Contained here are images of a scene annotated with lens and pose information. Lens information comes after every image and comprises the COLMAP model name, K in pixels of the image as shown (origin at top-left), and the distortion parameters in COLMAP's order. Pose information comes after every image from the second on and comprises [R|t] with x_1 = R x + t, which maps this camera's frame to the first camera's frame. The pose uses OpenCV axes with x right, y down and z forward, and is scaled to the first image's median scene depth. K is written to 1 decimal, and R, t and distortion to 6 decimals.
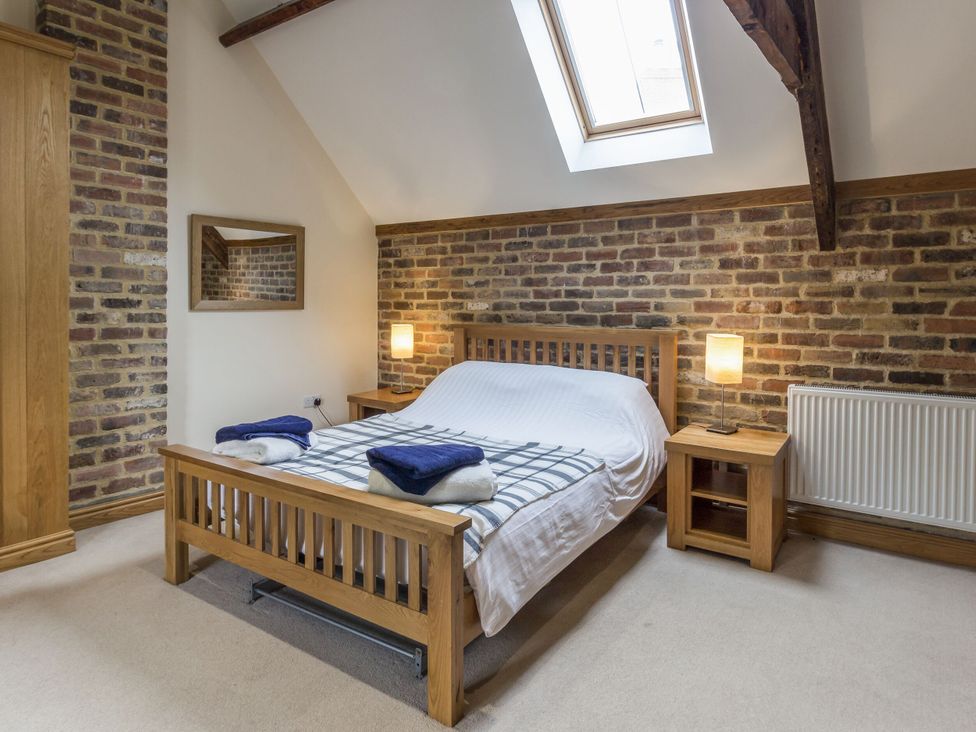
lens RADIAL K [[570.2, 0, 488.1], [0, 570.2, 347.1], [0, 0, 1]] dist [-0.000884, 0.000692]
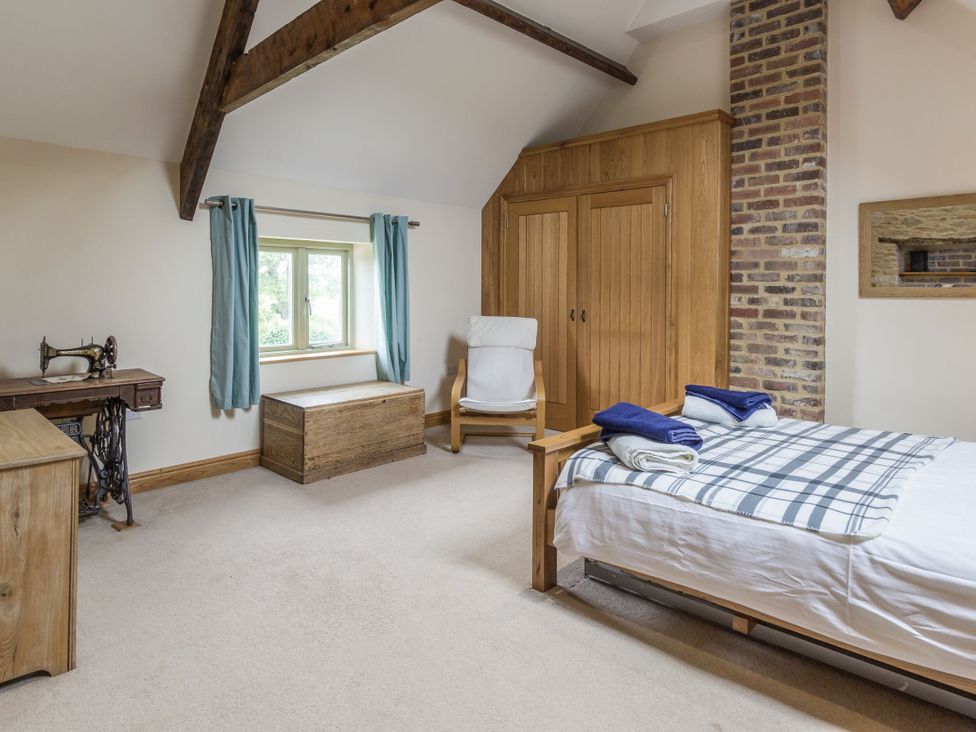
lens RADIAL K [[570.2, 0, 488.1], [0, 570.2, 347.1], [0, 0, 1]] dist [-0.000884, 0.000692]
pose [[-0.088103, 0.097100, -0.991368, 0.660990], [-0.080360, 0.991301, 0.104235, -0.032177], [0.992865, 0.088850, -0.079534, 0.486923]]
